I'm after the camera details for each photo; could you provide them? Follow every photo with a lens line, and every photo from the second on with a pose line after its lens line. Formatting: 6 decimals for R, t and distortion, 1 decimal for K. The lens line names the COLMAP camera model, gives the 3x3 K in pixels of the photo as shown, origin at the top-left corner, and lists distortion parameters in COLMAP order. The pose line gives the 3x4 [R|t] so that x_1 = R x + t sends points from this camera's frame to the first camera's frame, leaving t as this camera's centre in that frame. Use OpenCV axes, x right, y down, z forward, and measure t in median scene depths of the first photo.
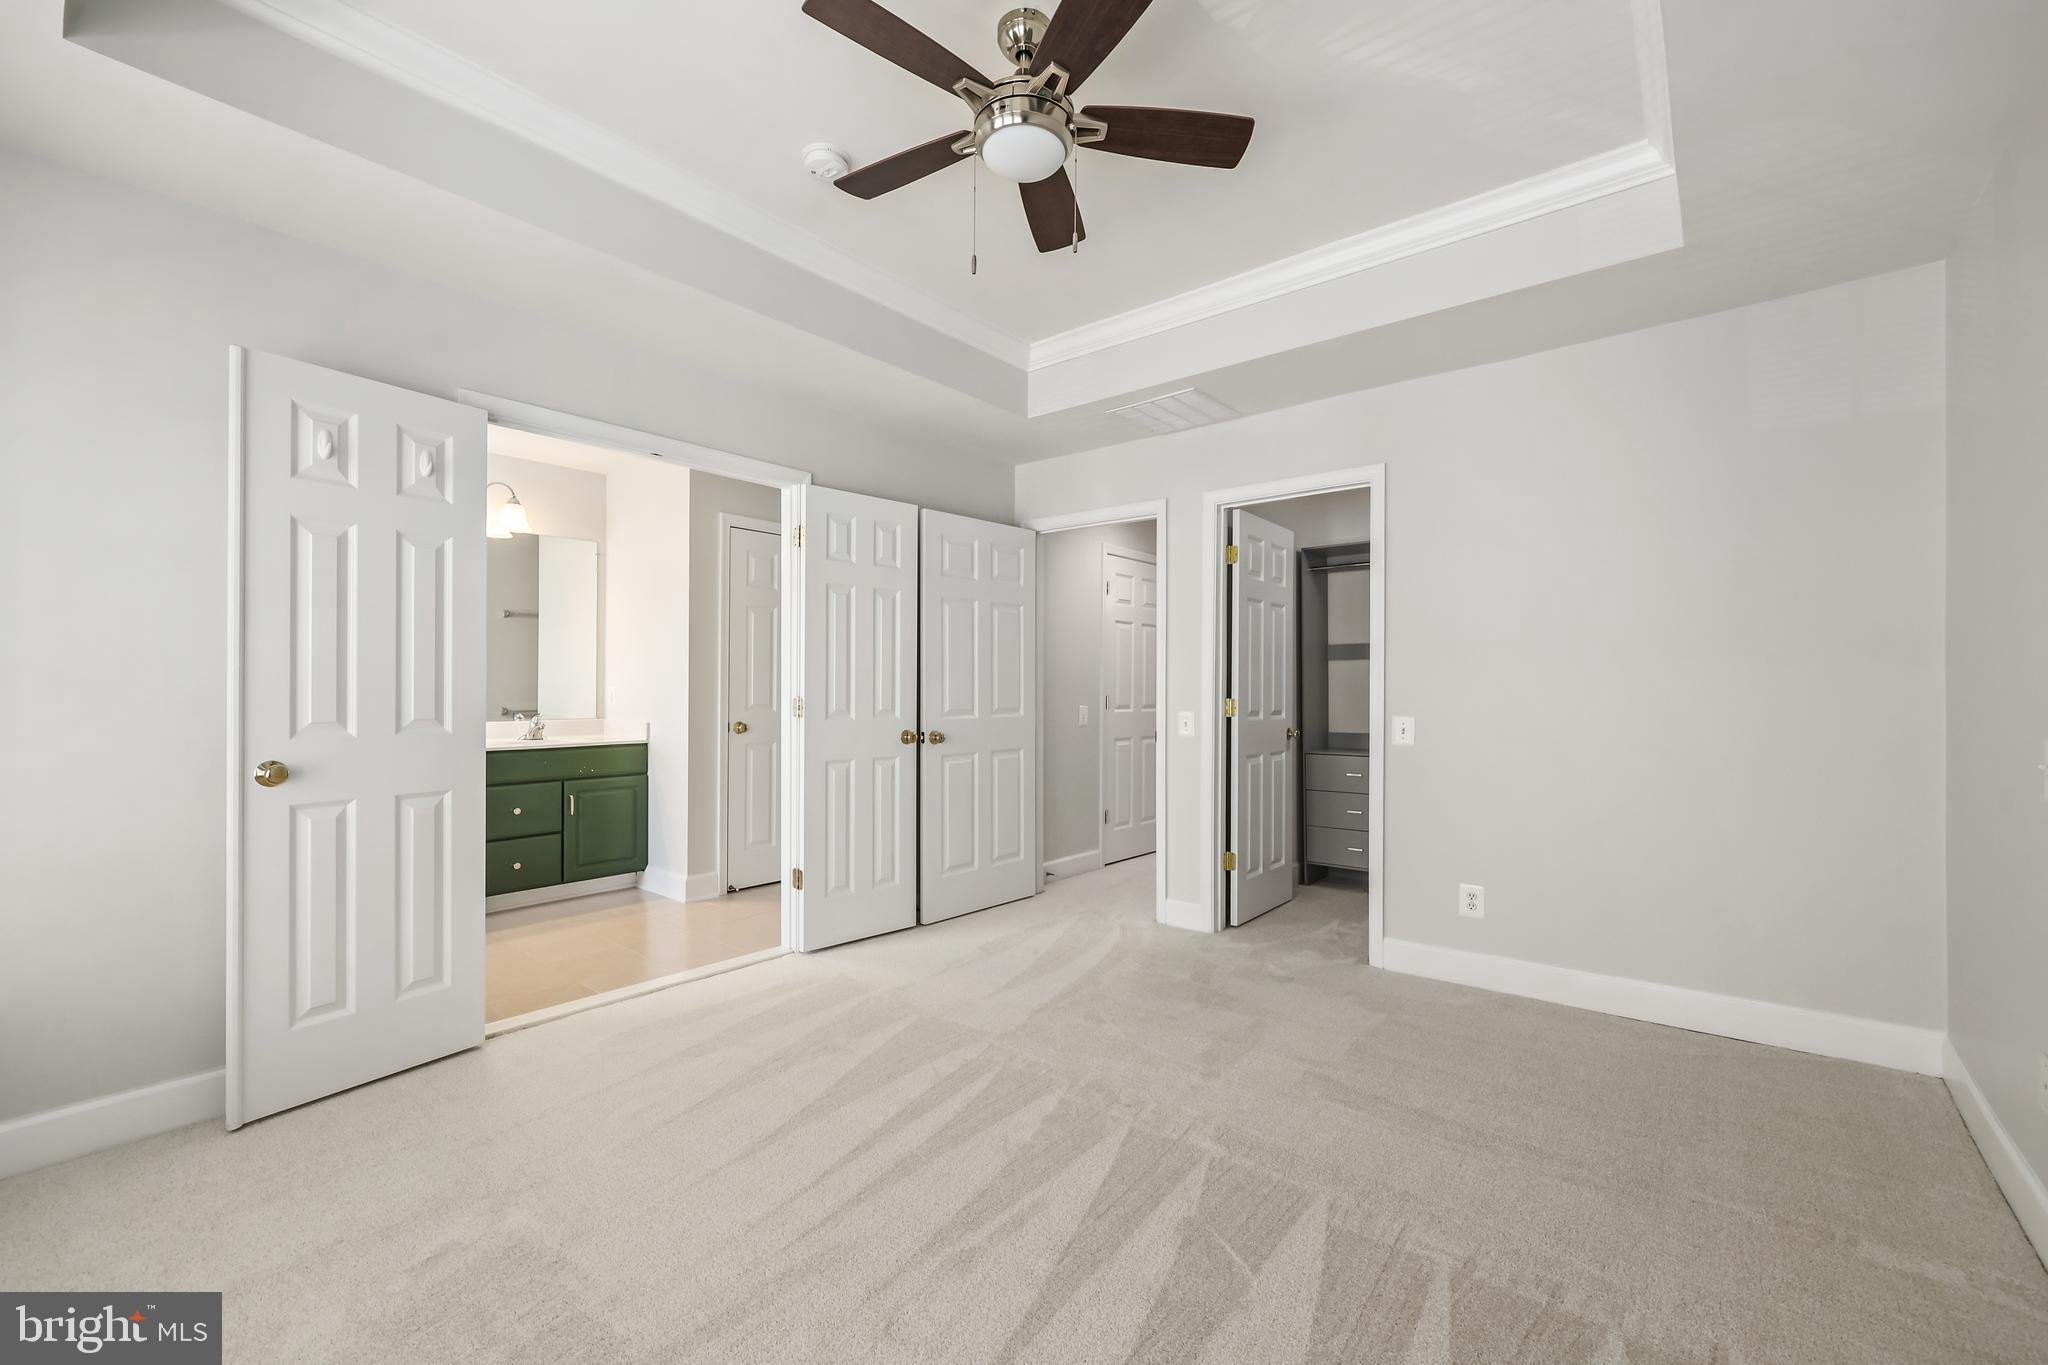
lens RADIAL K [[847.1, 0, 1026.5], [0, 847.1, 682.5], [0, 0, 1]] dist [0.001979, -0.000519]
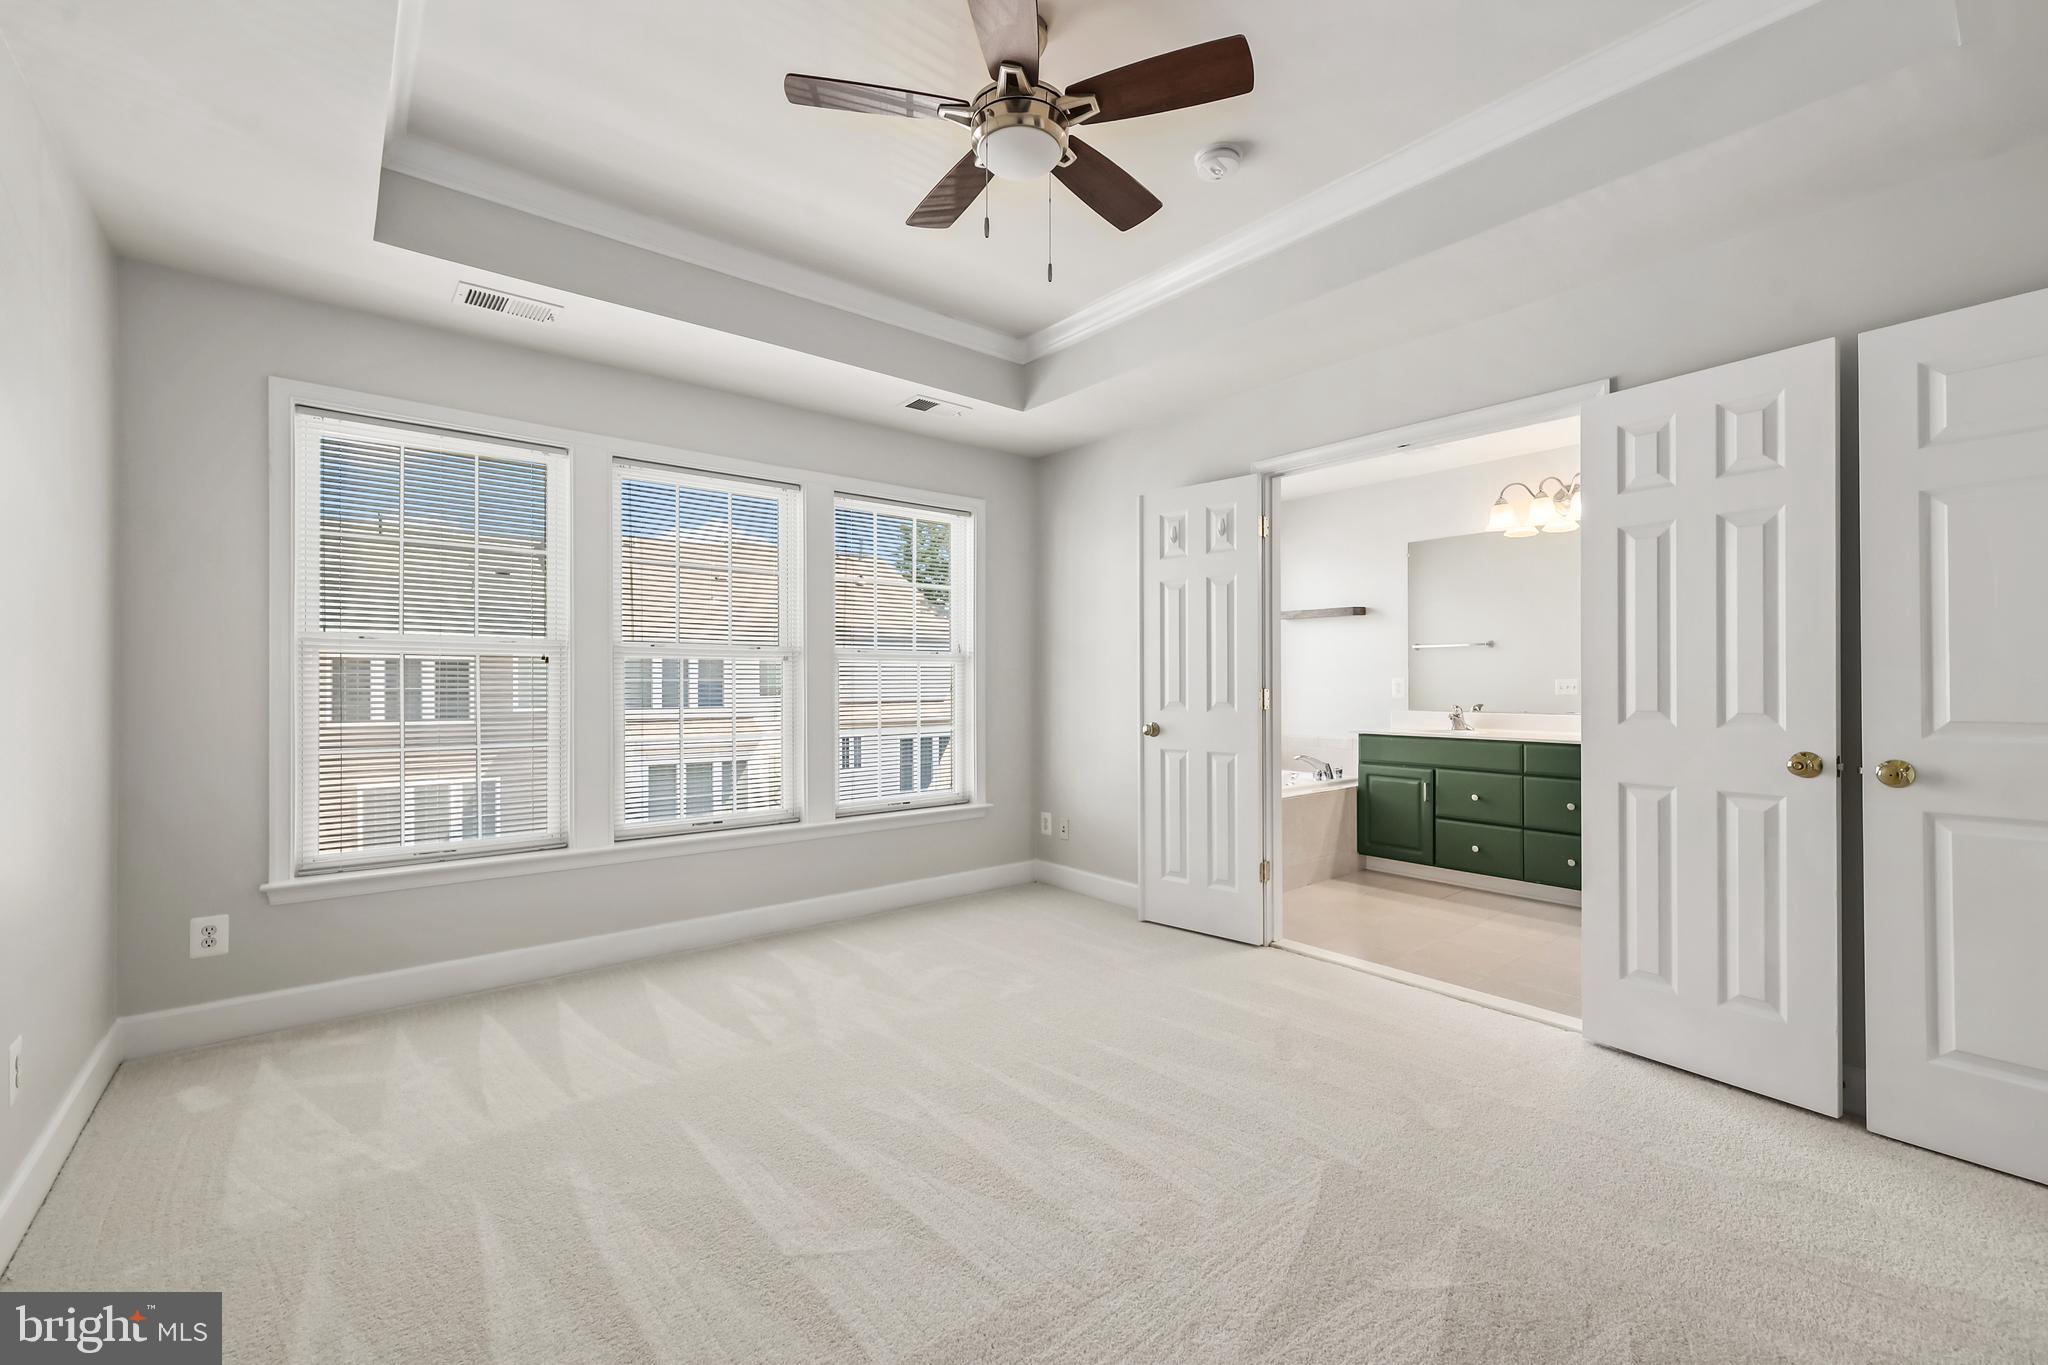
lens RADIAL K [[847.1, 0, 1029.6], [0, 847.1, 681.4], [0, 0, 1]] dist [0.001979, -0.000519]
pose [[-0.198258, -0.004155, -0.980141, 0.443101], [0.008435, 0.999947, -0.005945, 0.007526], [0.980114, -0.009446, -0.198212, 0.539514]]
